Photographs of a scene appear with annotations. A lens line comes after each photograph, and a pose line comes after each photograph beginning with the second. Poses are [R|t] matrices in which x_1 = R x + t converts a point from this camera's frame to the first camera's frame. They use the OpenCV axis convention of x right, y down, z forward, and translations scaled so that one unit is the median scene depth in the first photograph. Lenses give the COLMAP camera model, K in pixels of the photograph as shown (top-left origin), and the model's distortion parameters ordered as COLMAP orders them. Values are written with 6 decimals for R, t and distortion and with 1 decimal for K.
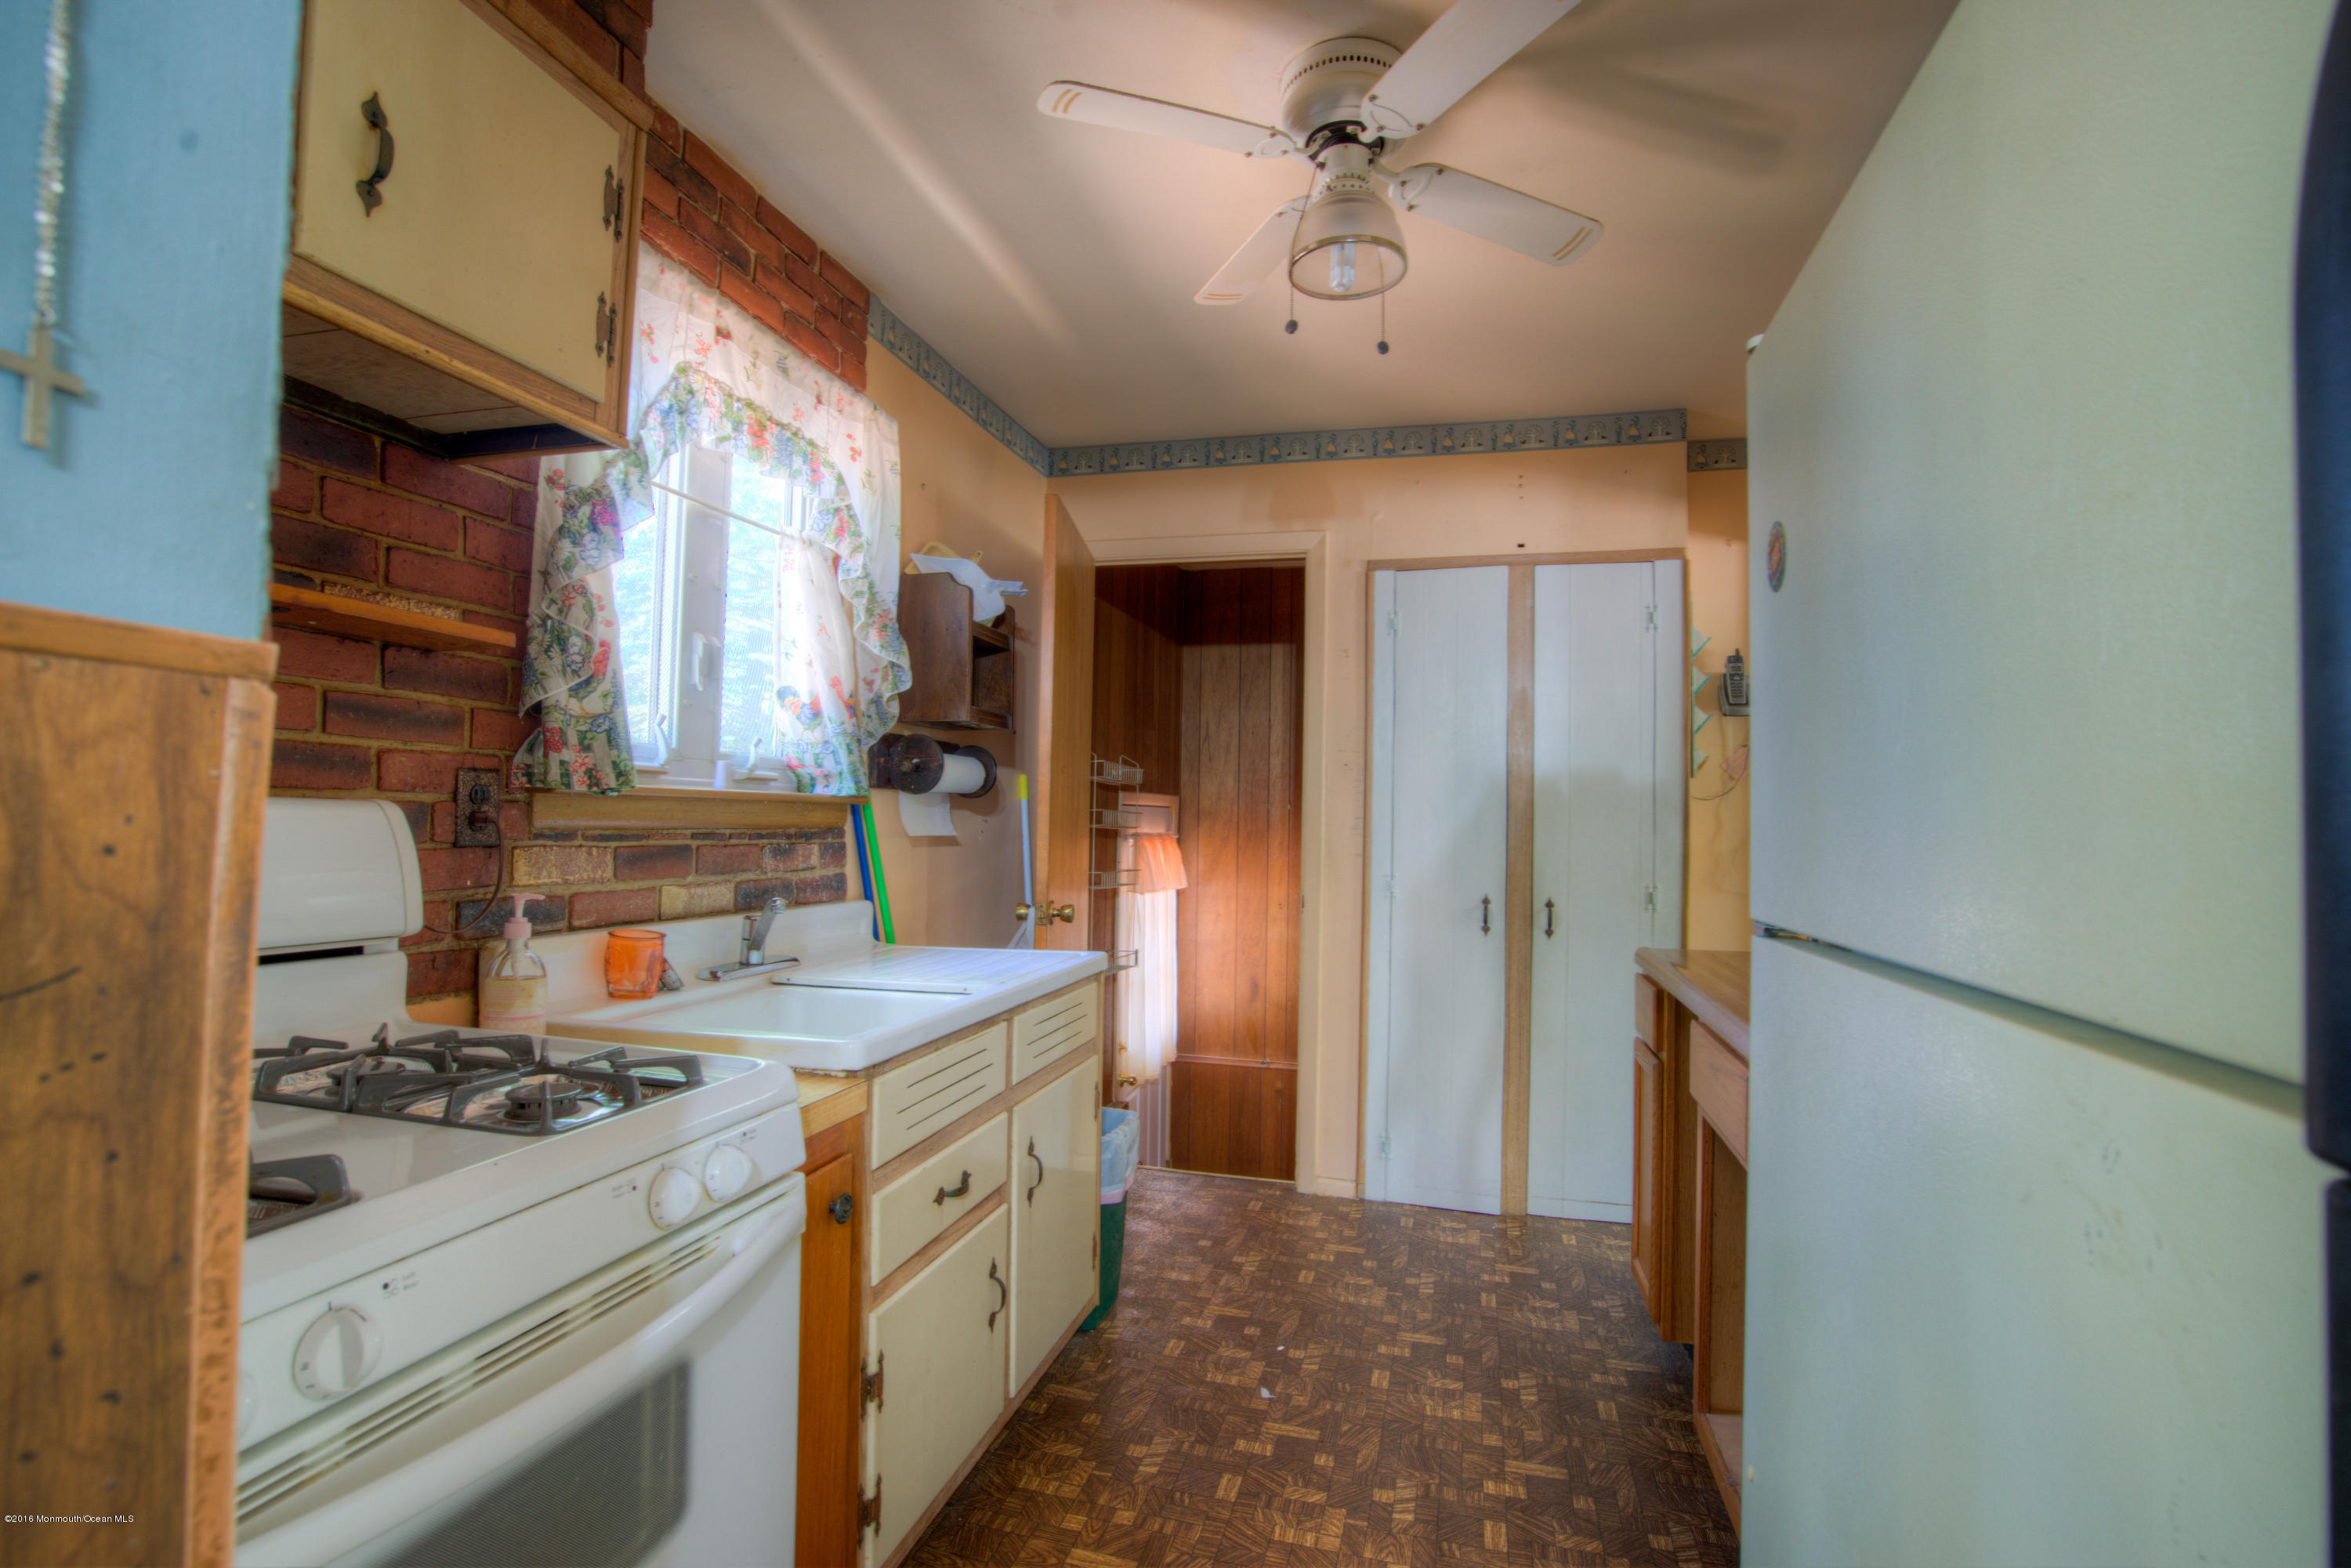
lens RADIAL K [[1053.6, 0, 1175.5], [0, 1053.6, 784.0], [0, 0, 1]] dist [-0.054456, 0.018573]
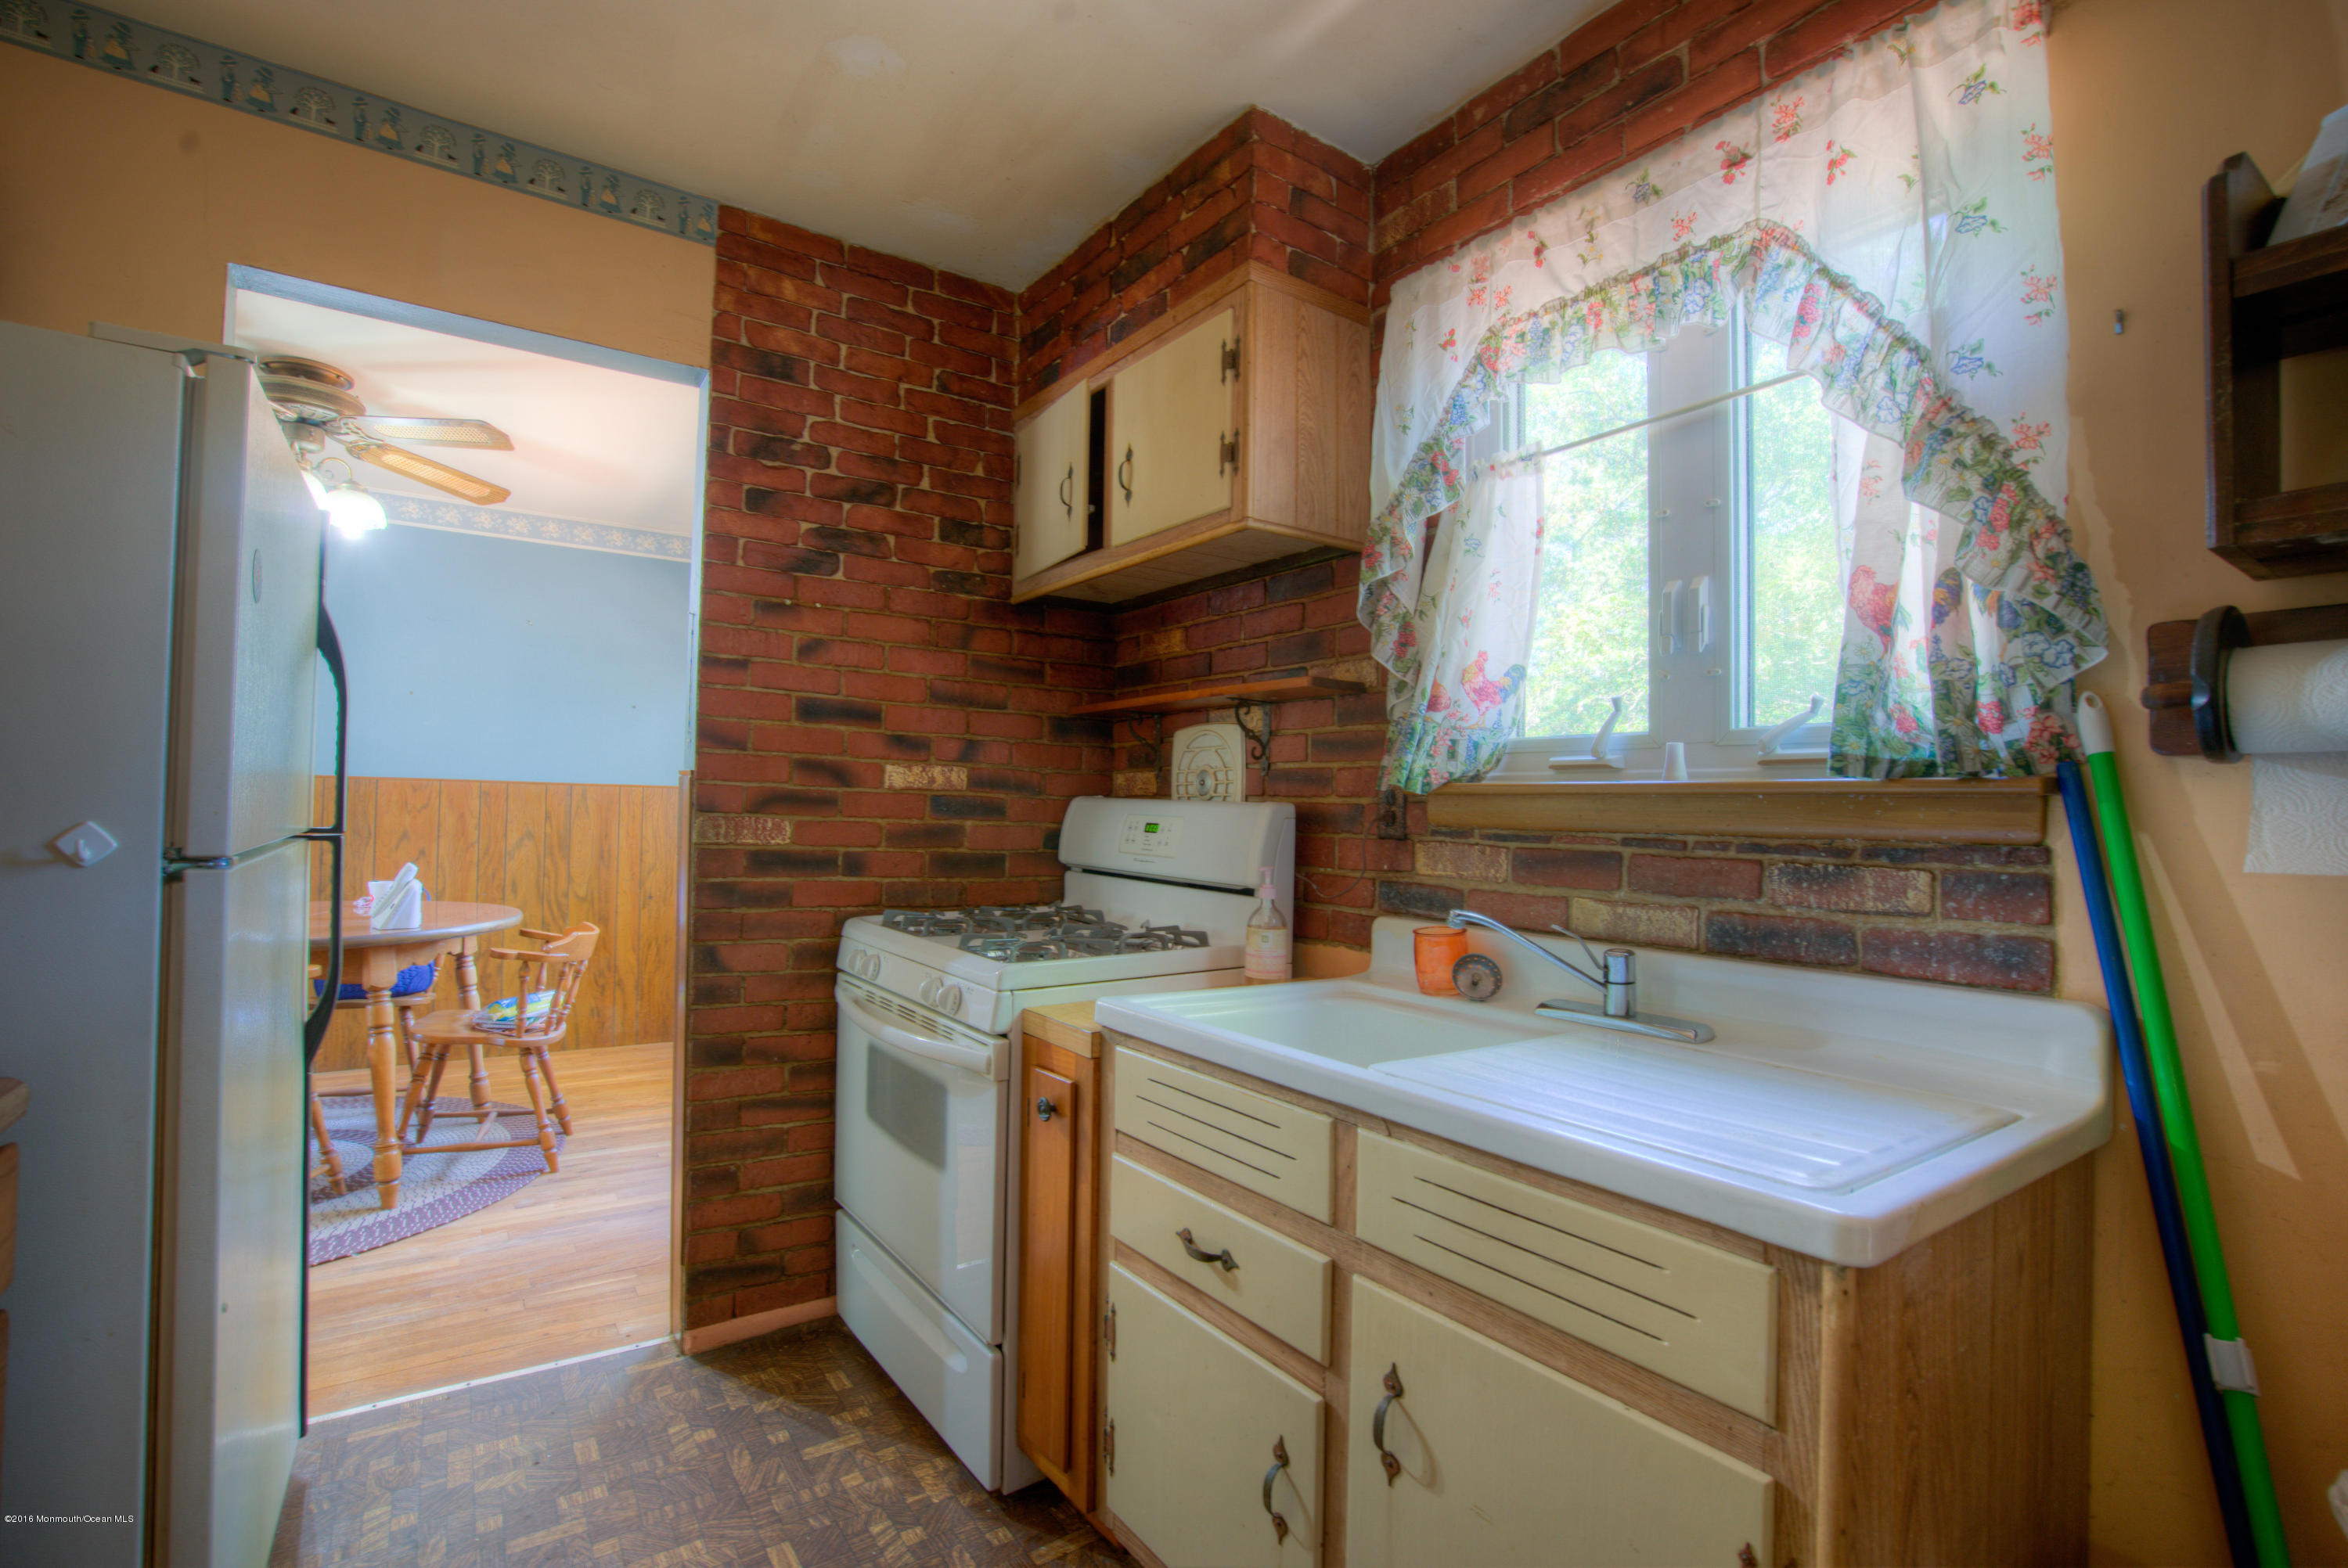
lens RADIAL K [[1052.1, 0, 1174.0], [0, 1052.1, 784.0], [0, 0, 1]] dist [-0.054456, 0.018573]
pose [[-0.623353, -0.059252, -0.779692, 0.375274], [-0.012865, 0.997767, -0.065540, 0.062878], [0.781834, -0.030824, -0.622724, 1.230566]]
